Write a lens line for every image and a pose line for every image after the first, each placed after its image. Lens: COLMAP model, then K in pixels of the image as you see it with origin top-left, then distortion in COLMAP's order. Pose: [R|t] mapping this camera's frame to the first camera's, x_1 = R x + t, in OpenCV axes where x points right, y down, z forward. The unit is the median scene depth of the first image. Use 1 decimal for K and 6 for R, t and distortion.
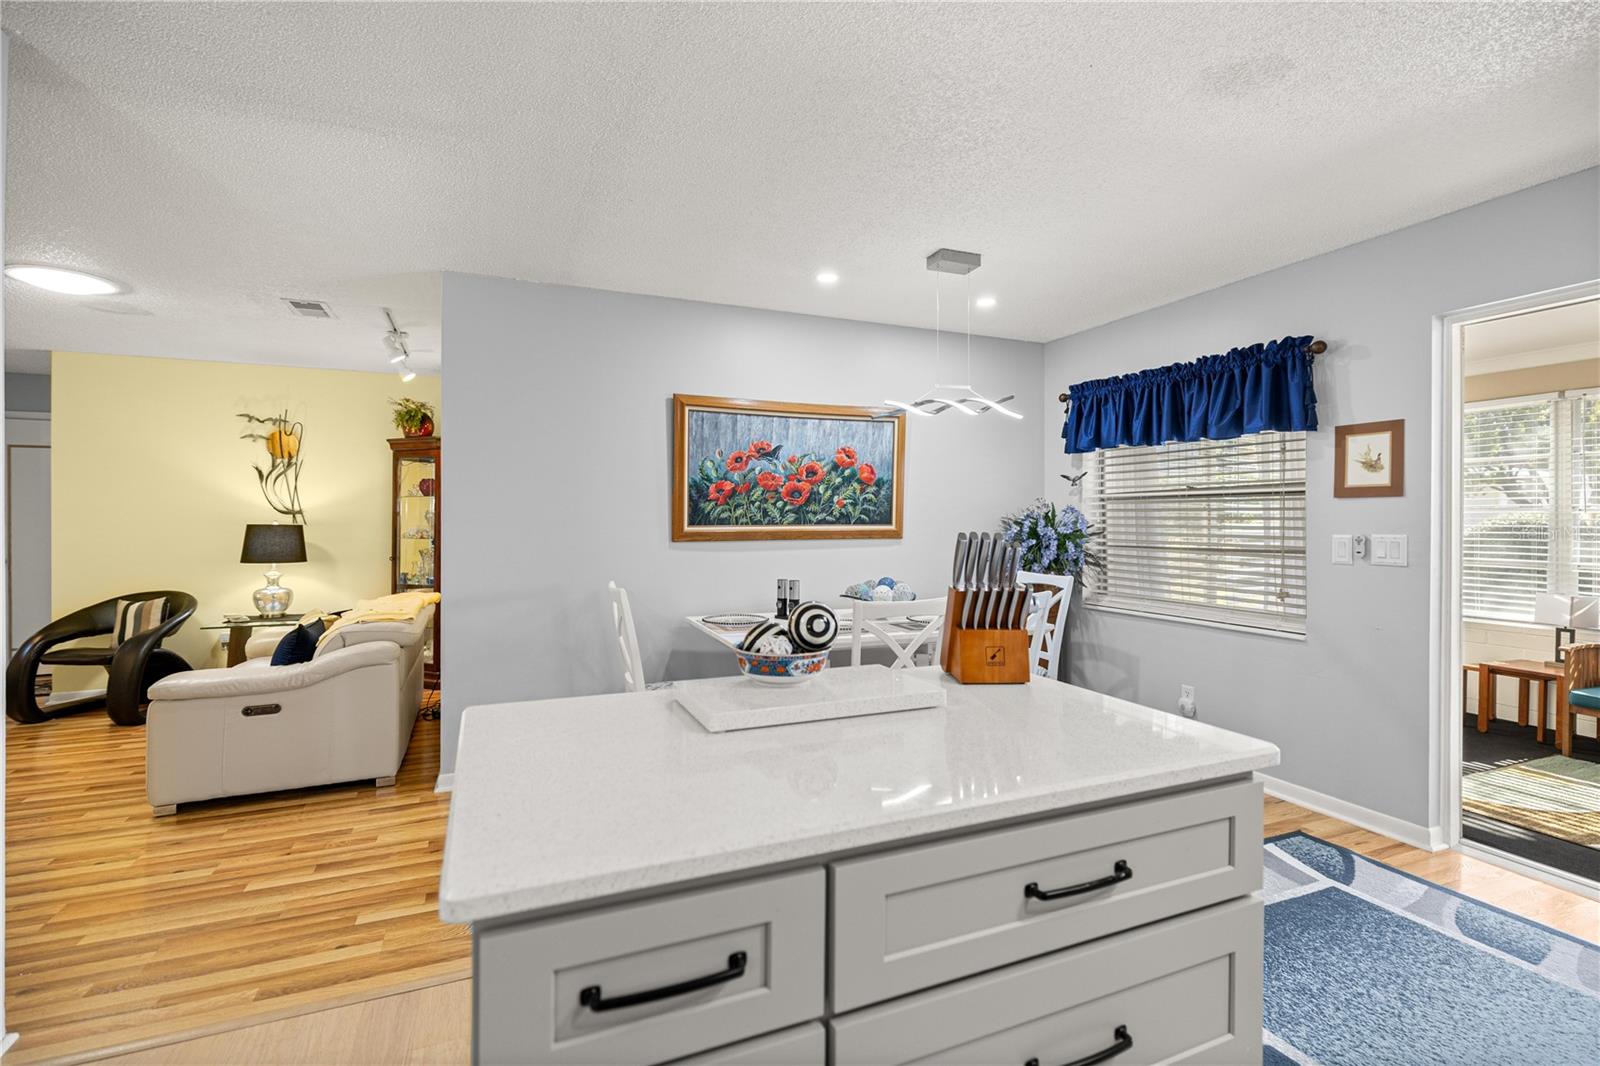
lens RADIAL K [[733.2, 0, 796.4], [0, 733.2, 522.8], [0, 0, 1]] dist [0.002845, 0.000177]
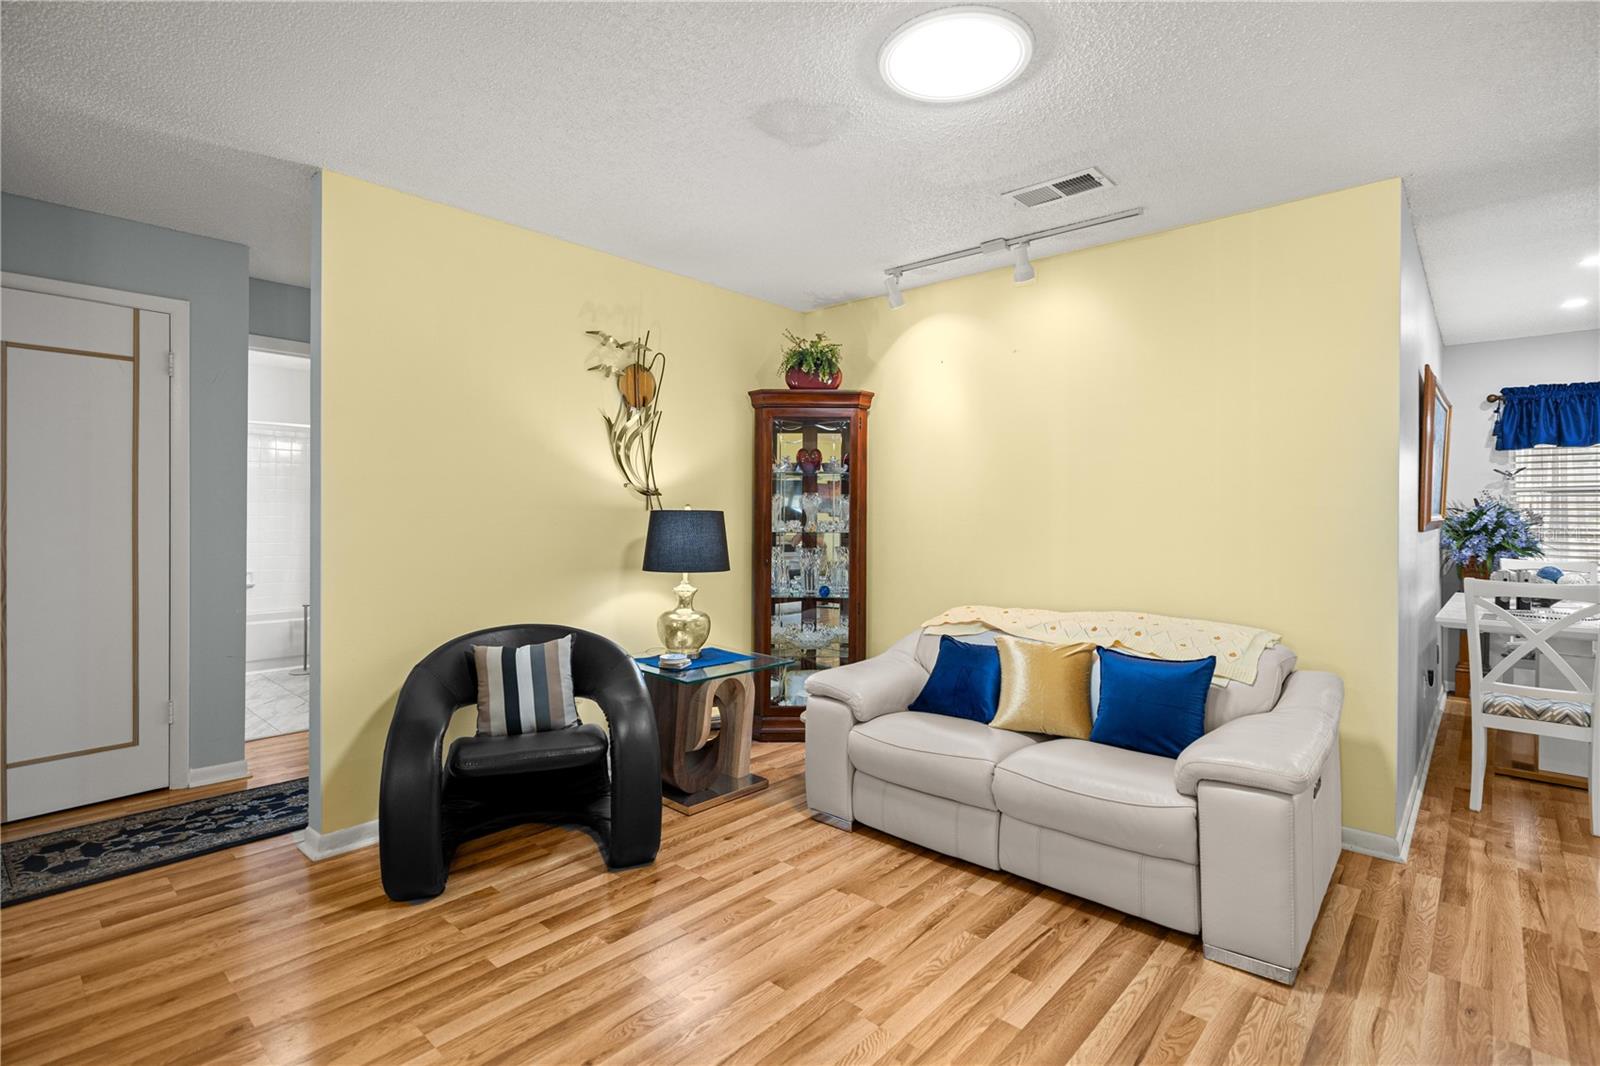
lens RADIAL K [[755.1, 0, 800.6], [0, 755.1, 529.7], [0, 0, 1]] dist [-0.002598, -0.001115]
pose [[0.904795, -0.002206, 0.425842, -1.042233], [-0.000935, 0.999974, 0.007168, 0.016317], [-0.425847, -0.006884, 0.904769, 0.429876]]
